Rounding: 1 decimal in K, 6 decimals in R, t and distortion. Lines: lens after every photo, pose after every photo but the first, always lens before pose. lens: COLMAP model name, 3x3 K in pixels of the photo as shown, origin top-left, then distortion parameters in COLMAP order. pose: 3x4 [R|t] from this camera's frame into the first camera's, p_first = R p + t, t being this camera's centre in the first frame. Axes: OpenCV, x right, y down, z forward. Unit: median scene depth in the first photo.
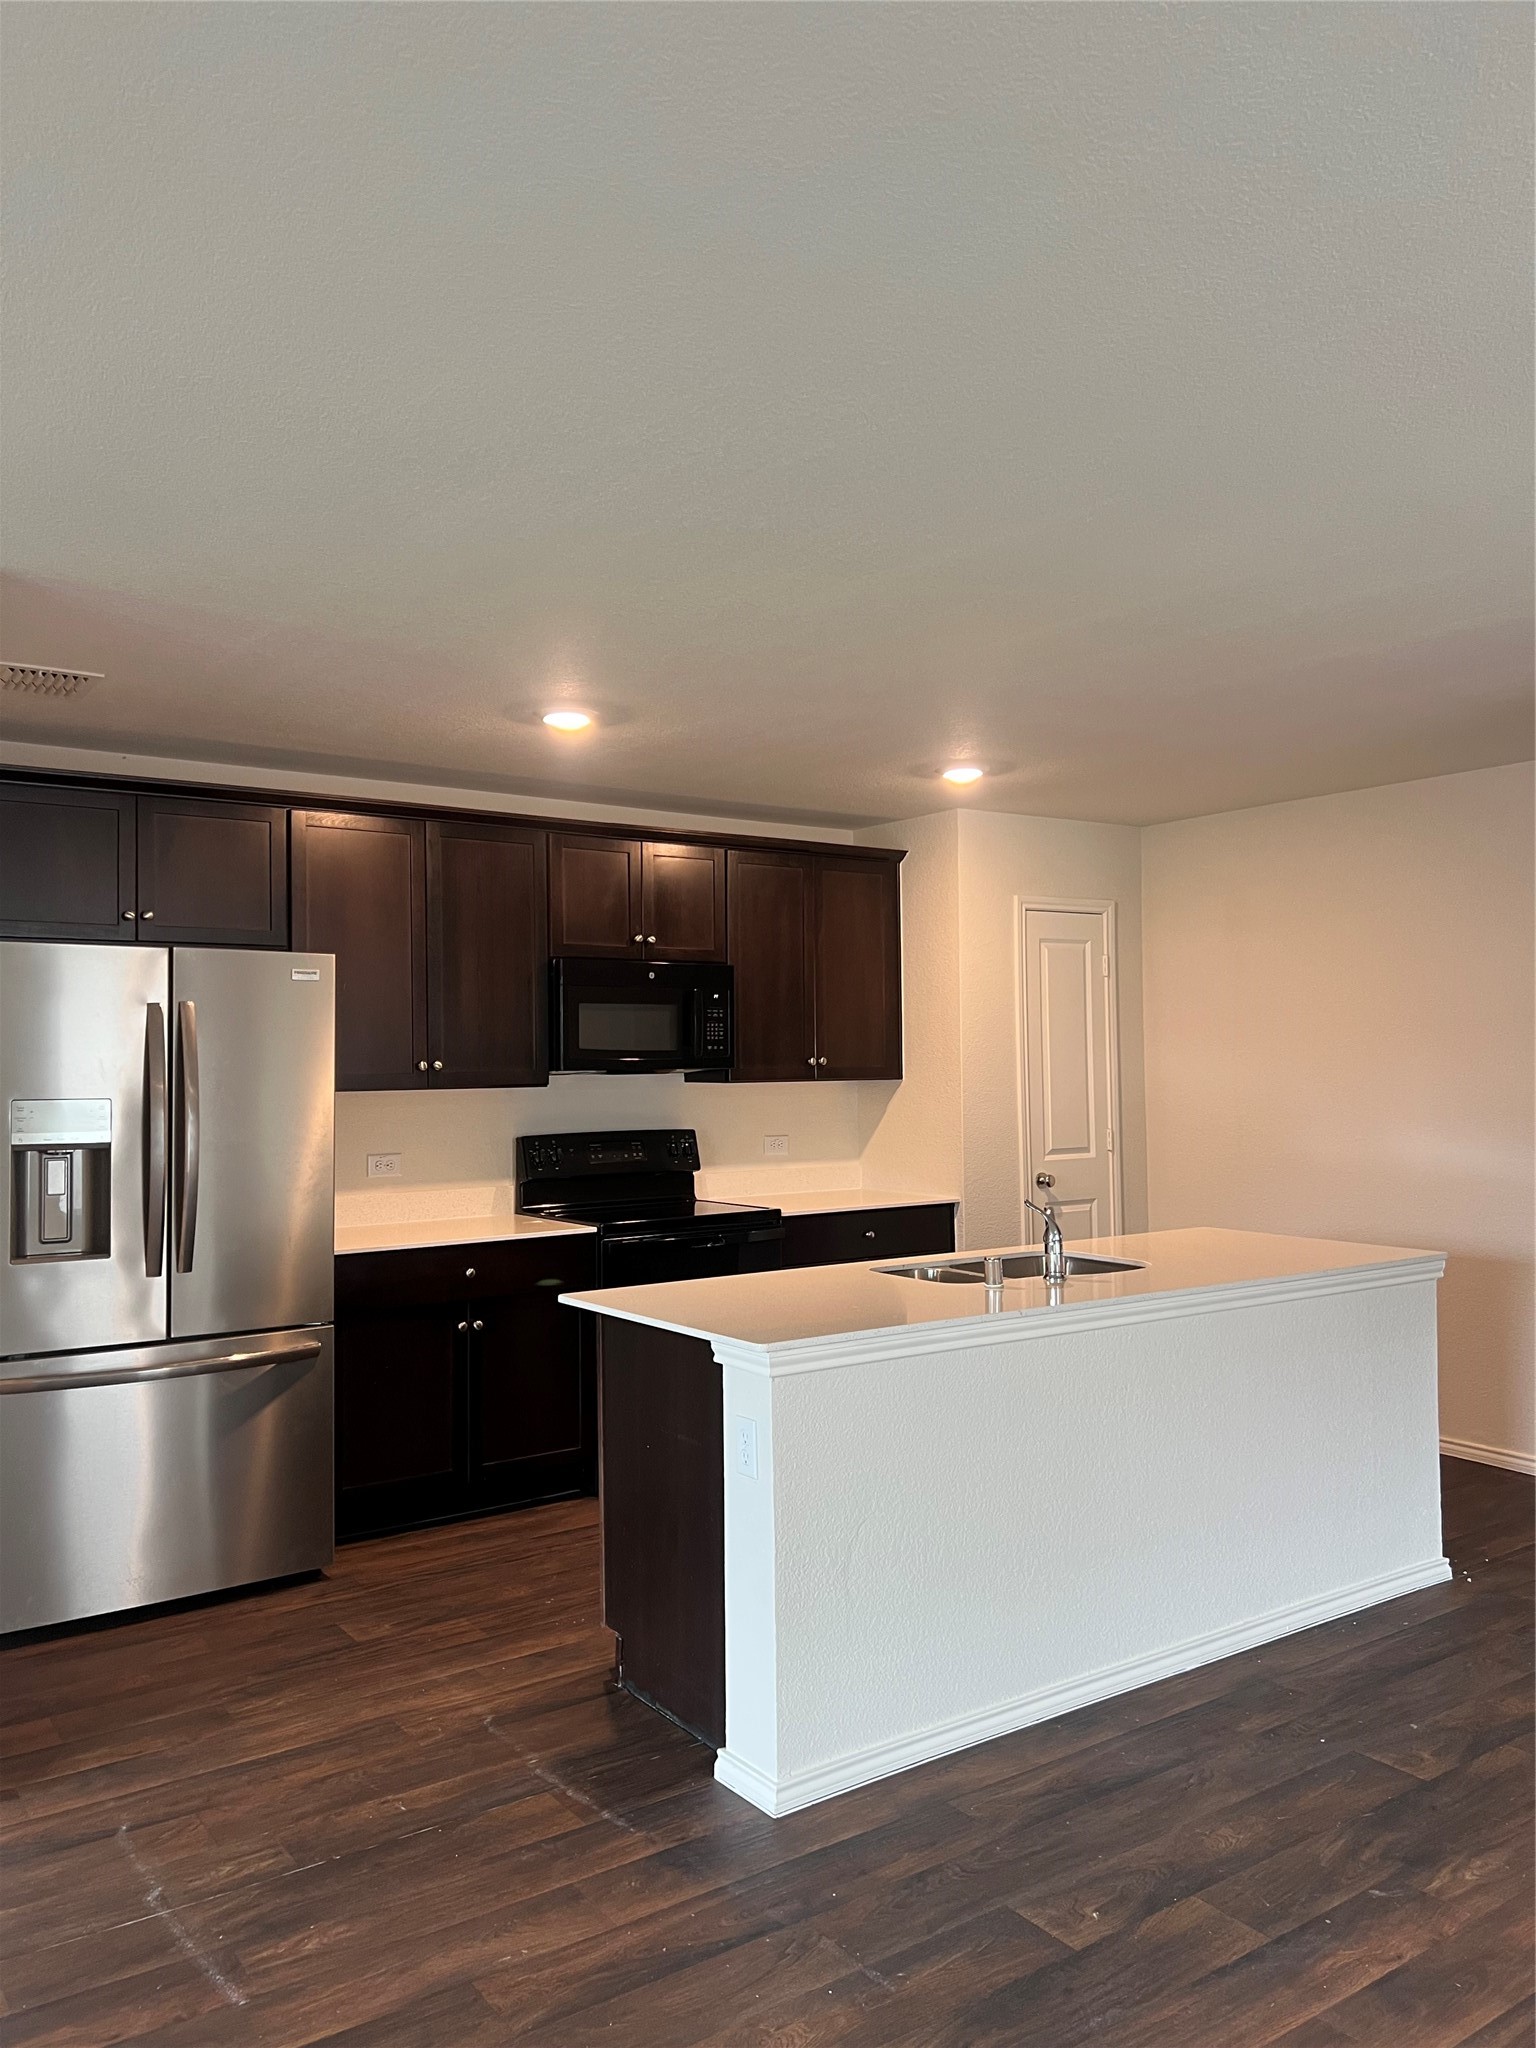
lens RADIAL K [[1562.8, 0, 768.0], [0, 1562.8, 1024.0], [0, 0, 1]] dist [0.039303, -0.040757]
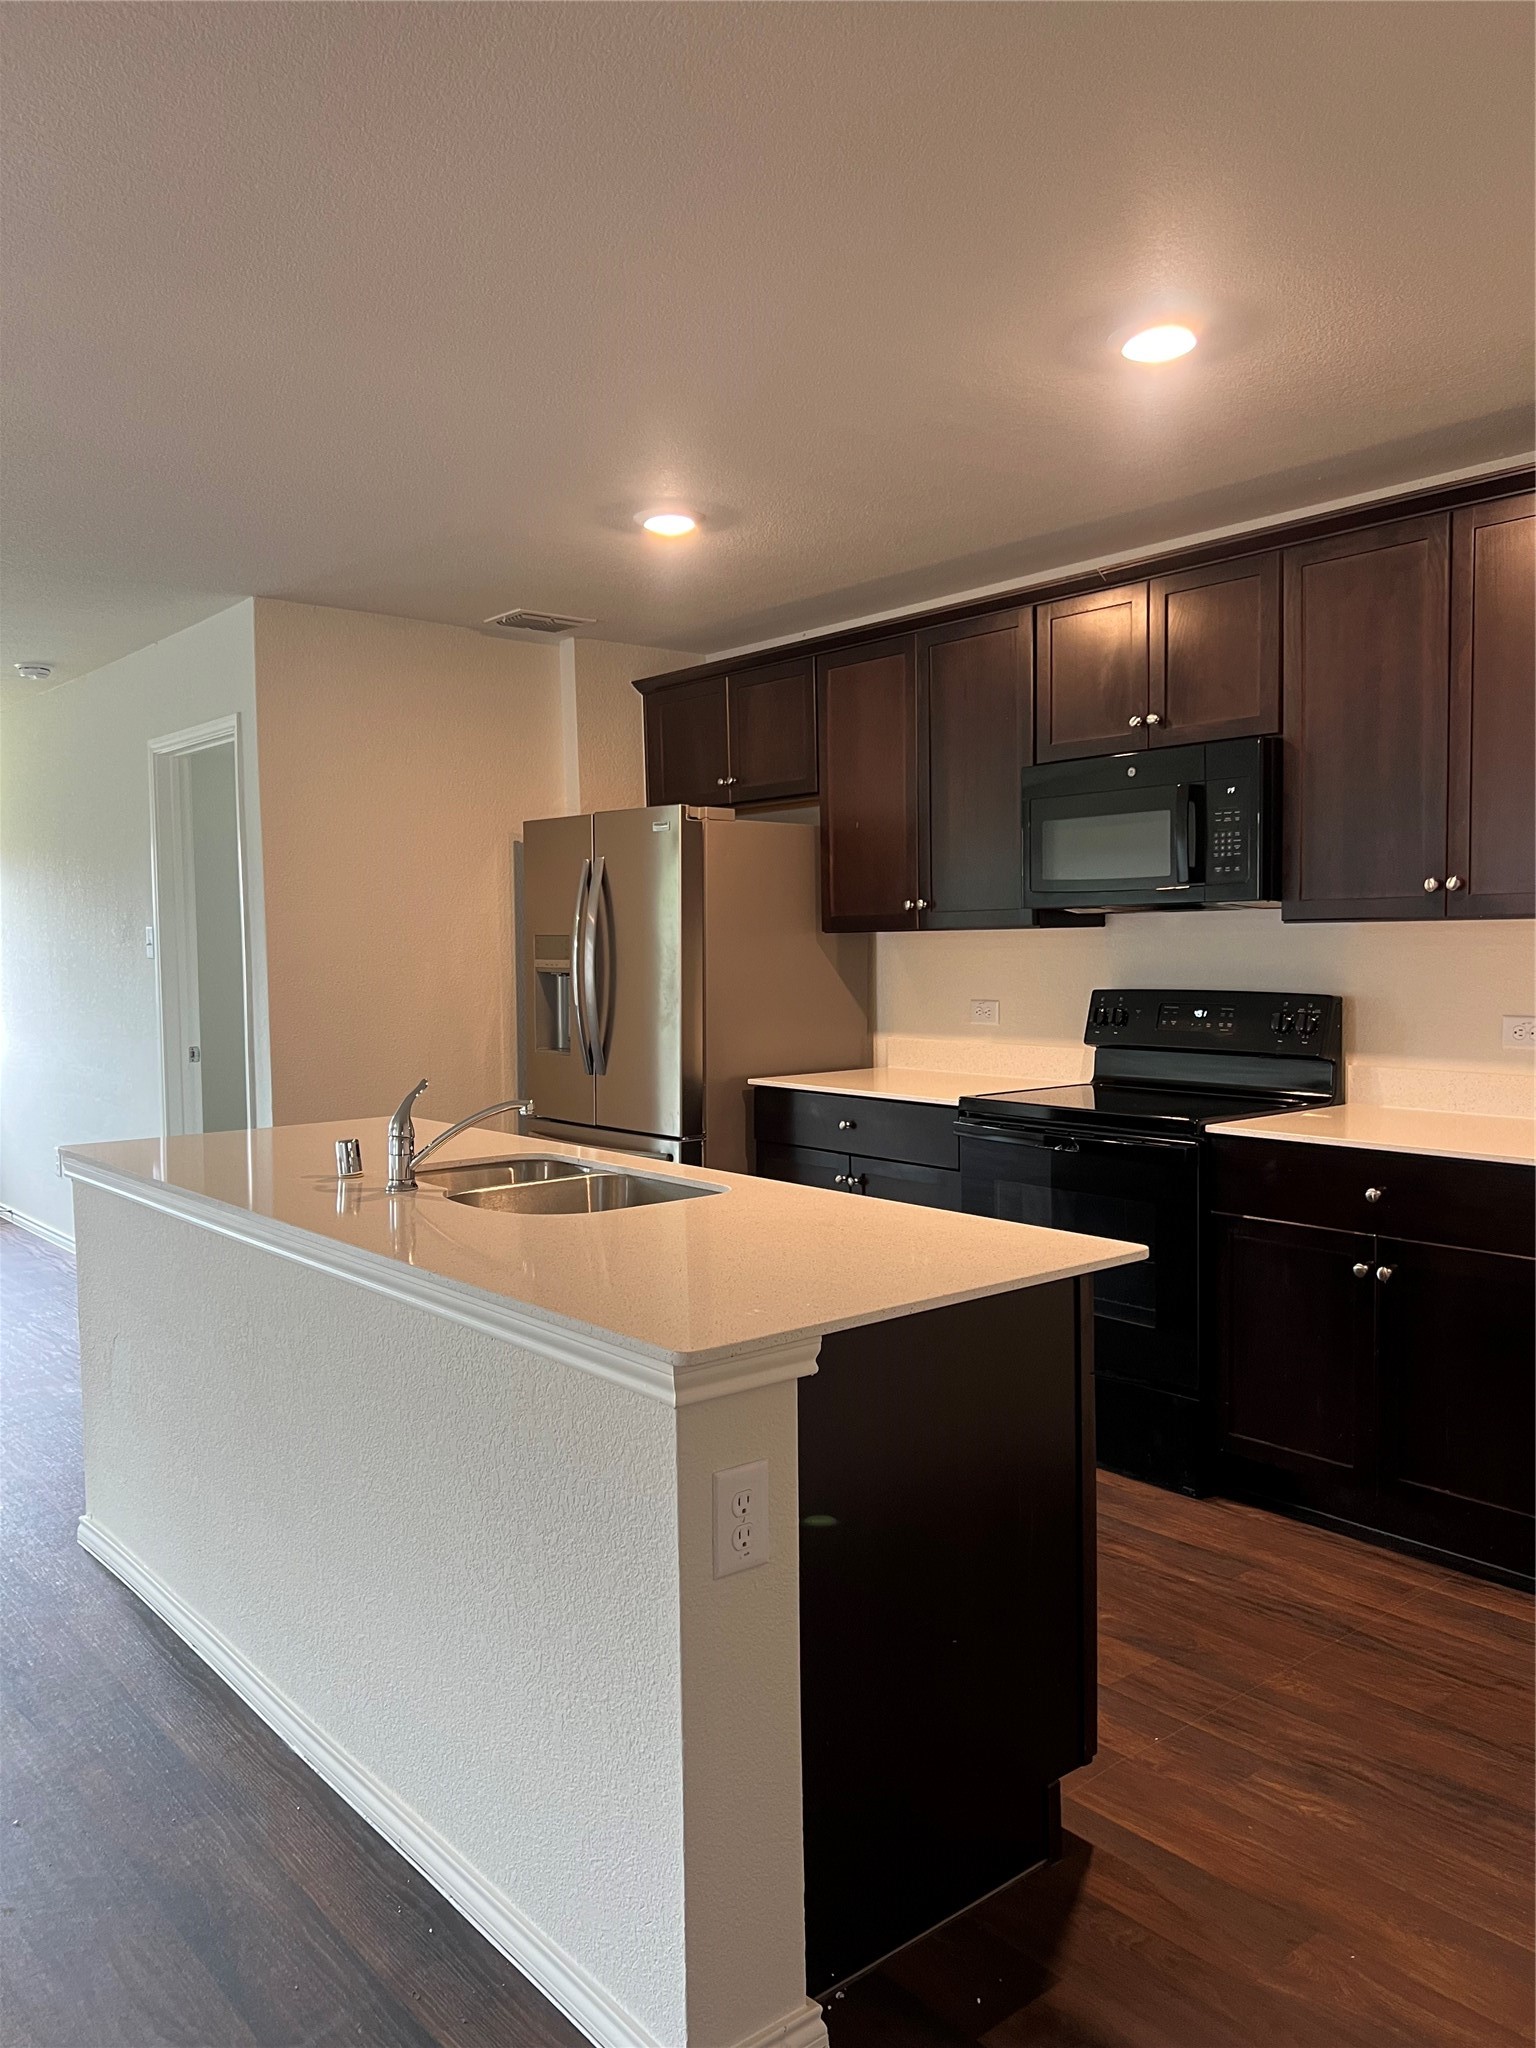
lens RADIAL K [[1734.1, 0, 768.0], [0, 1734.1, 1024.0], [0, 0, 1]] dist [0.282986, -0.001733]
pose [[0.104583, 0.073515, -0.991795, 0.784757], [0.044148, 0.995938, 0.078477, 0.012766], [0.993536, -0.051993, 0.100913, 0.808842]]
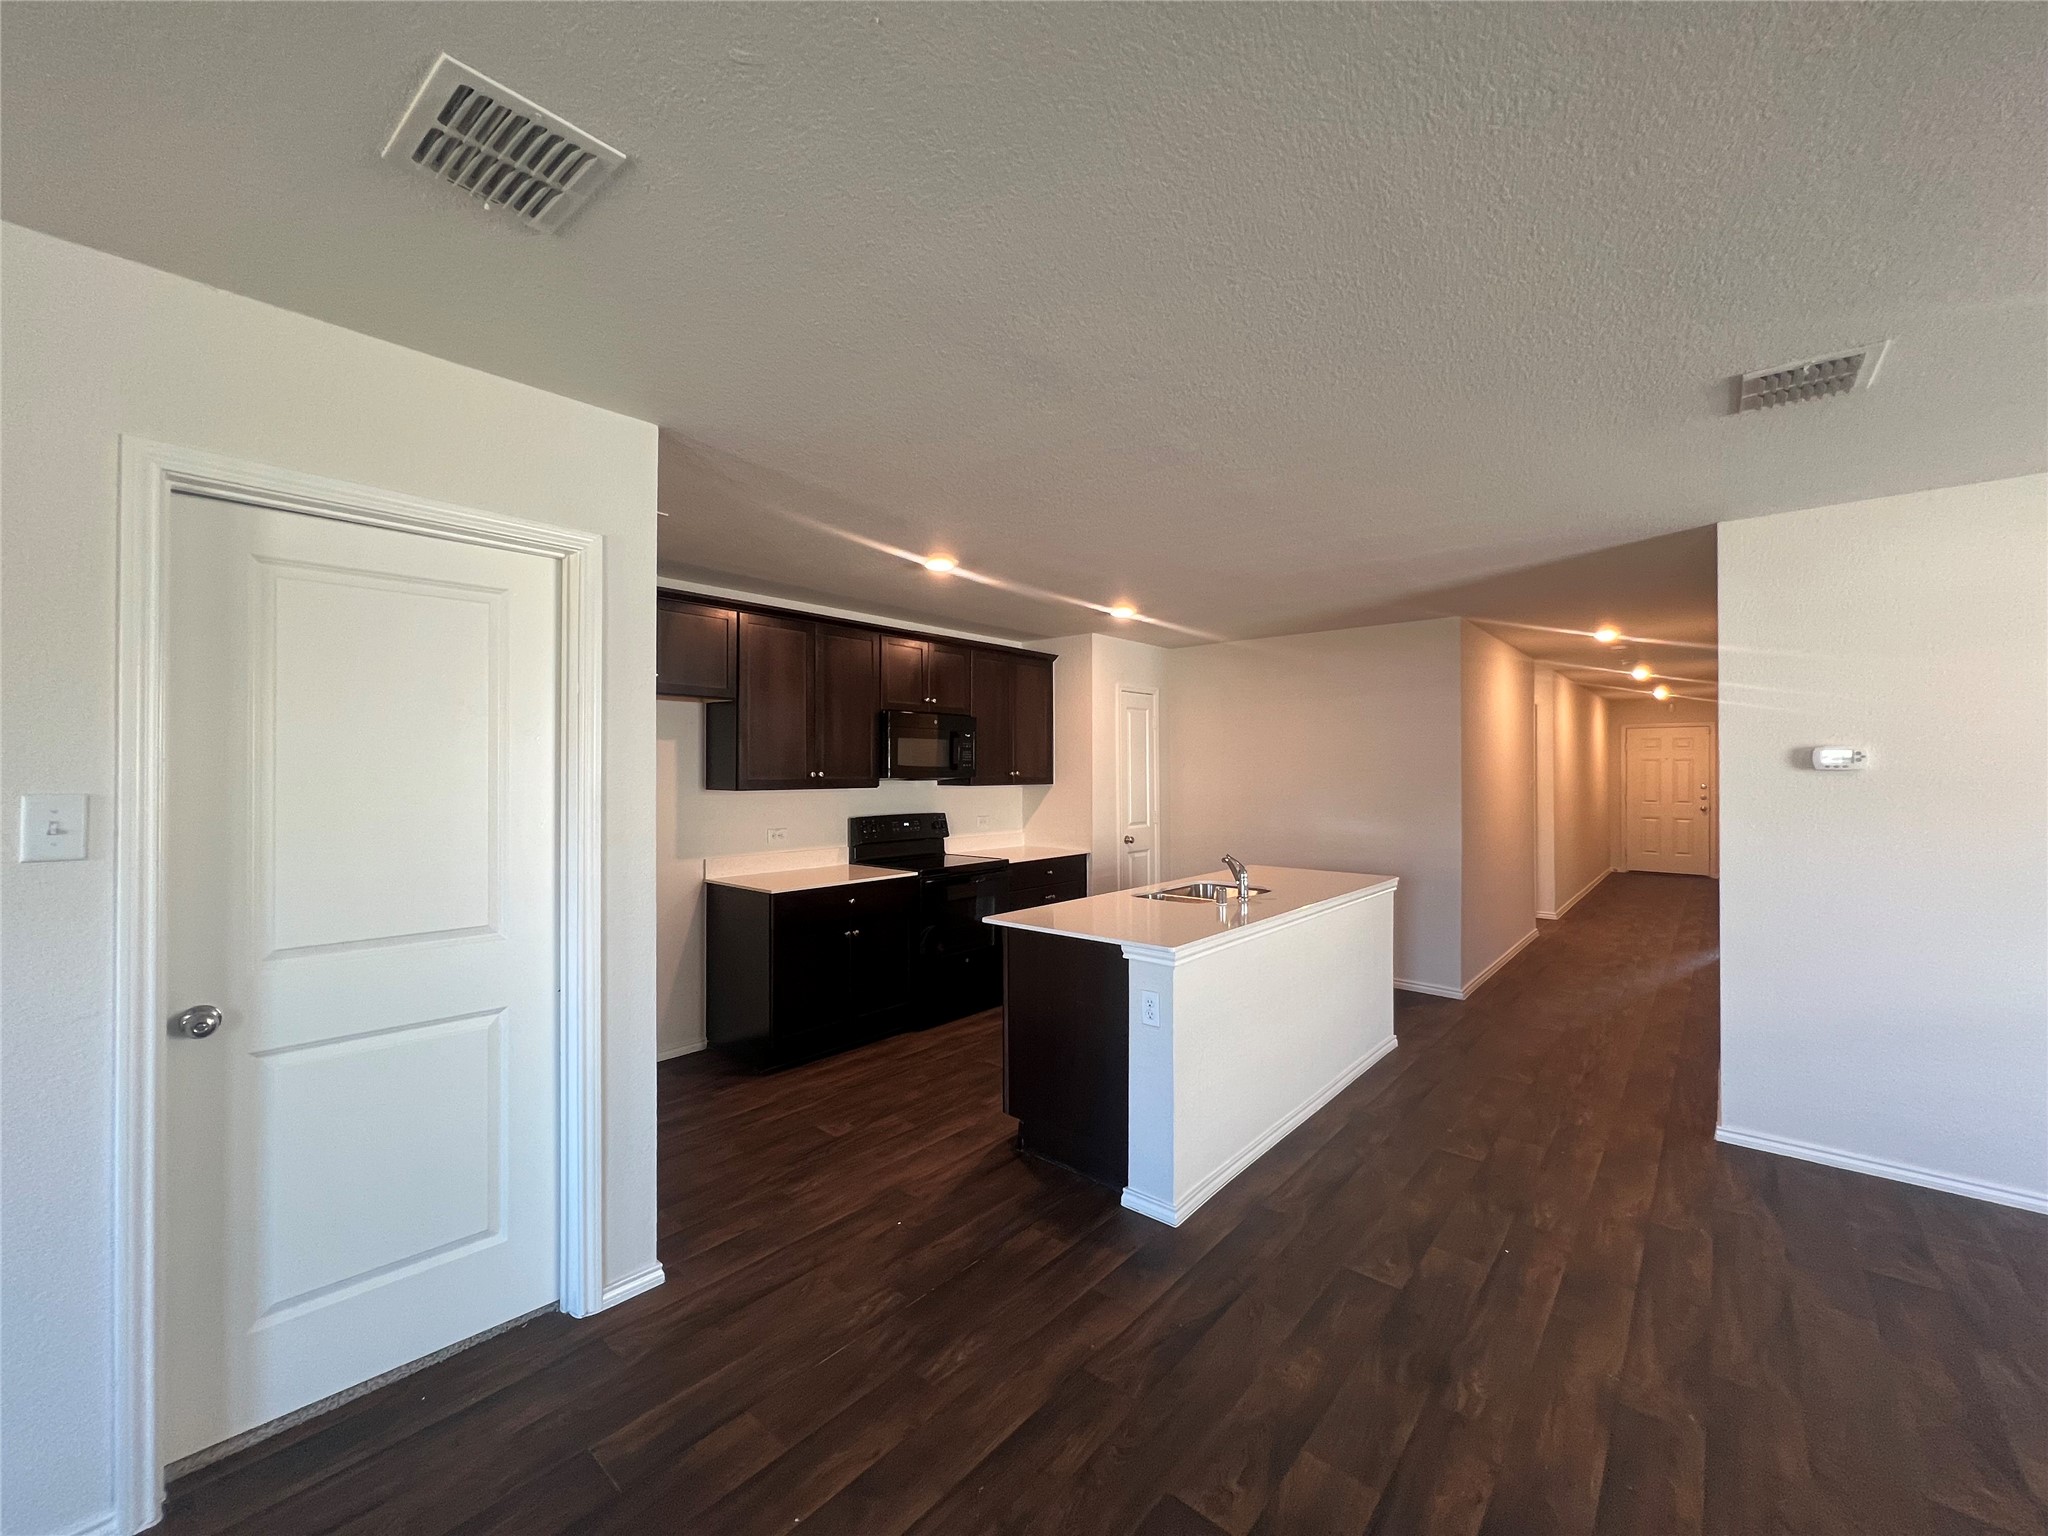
lens RADIAL K [[830.2, 0, 1024.0], [0, 830.2, 768.0], [0, 0, 1]] dist [-0.000244, 0.000003]
pose [[0.969902, 0.010681, 0.243262, -0.218164], [-0.015294, 0.999737, 0.017081, 0.001809], [-0.243016, -0.020287, 0.969810, 0.112698]]
